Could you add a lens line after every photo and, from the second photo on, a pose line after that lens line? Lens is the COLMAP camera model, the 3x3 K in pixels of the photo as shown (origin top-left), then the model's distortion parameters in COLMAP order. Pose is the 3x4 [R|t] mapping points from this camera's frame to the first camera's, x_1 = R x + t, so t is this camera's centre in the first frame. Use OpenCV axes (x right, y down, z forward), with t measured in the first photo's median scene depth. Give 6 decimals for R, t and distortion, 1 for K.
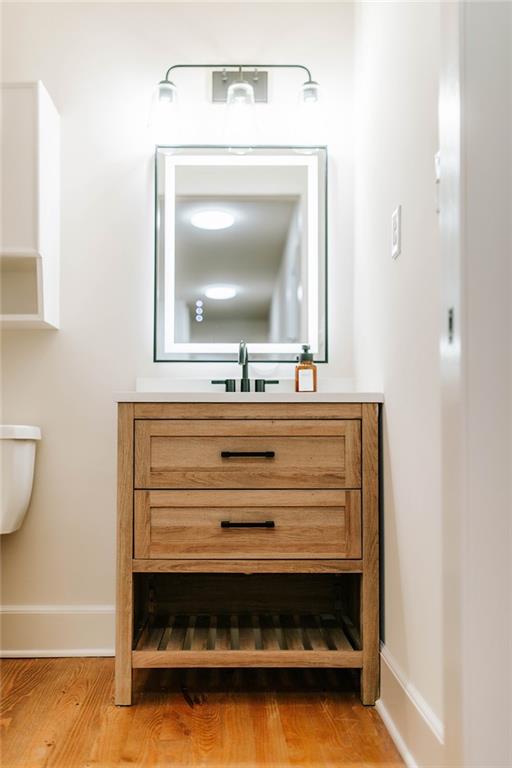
lens RADIAL K [[808.7, 0, 256.0], [0, 808.7, 384.0], [0, 0, 1]] dist [-0.009296, -0.008245]
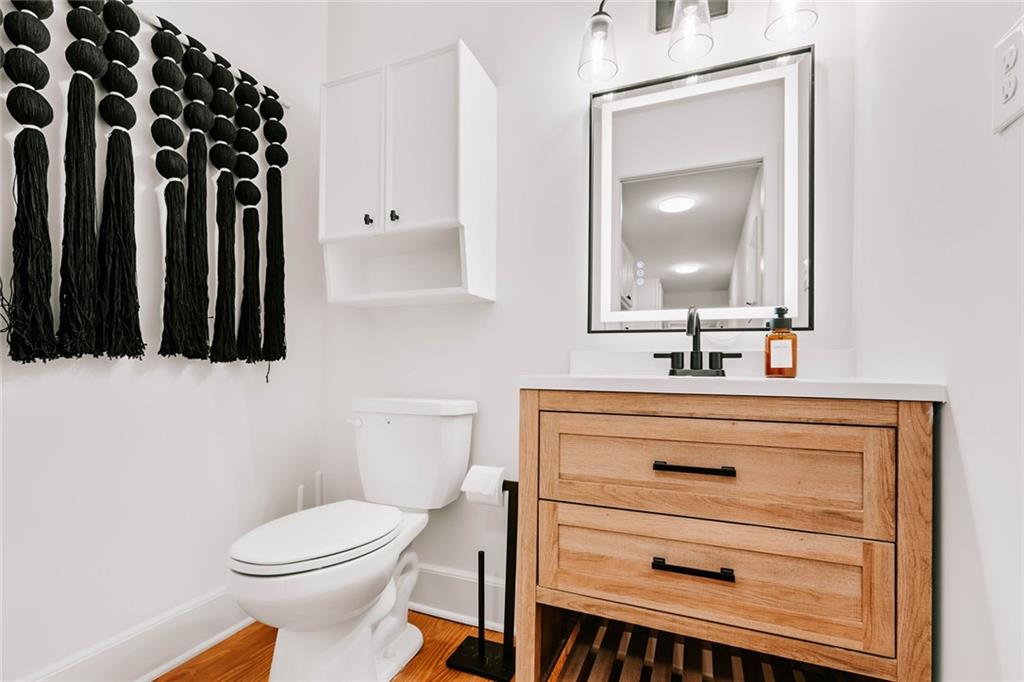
lens RADIAL K [[487.6, 0, 490.4], [0, 487.6, 360.7], [0, 0, 1]] dist [-0.021691, 0.012682]
pose [[0.904838, 0.004896, -0.425728, 0.009199], [0.016590, 0.998769, 0.046745, -0.028316], [0.425433, -0.049359, 0.903643, 0.549380]]
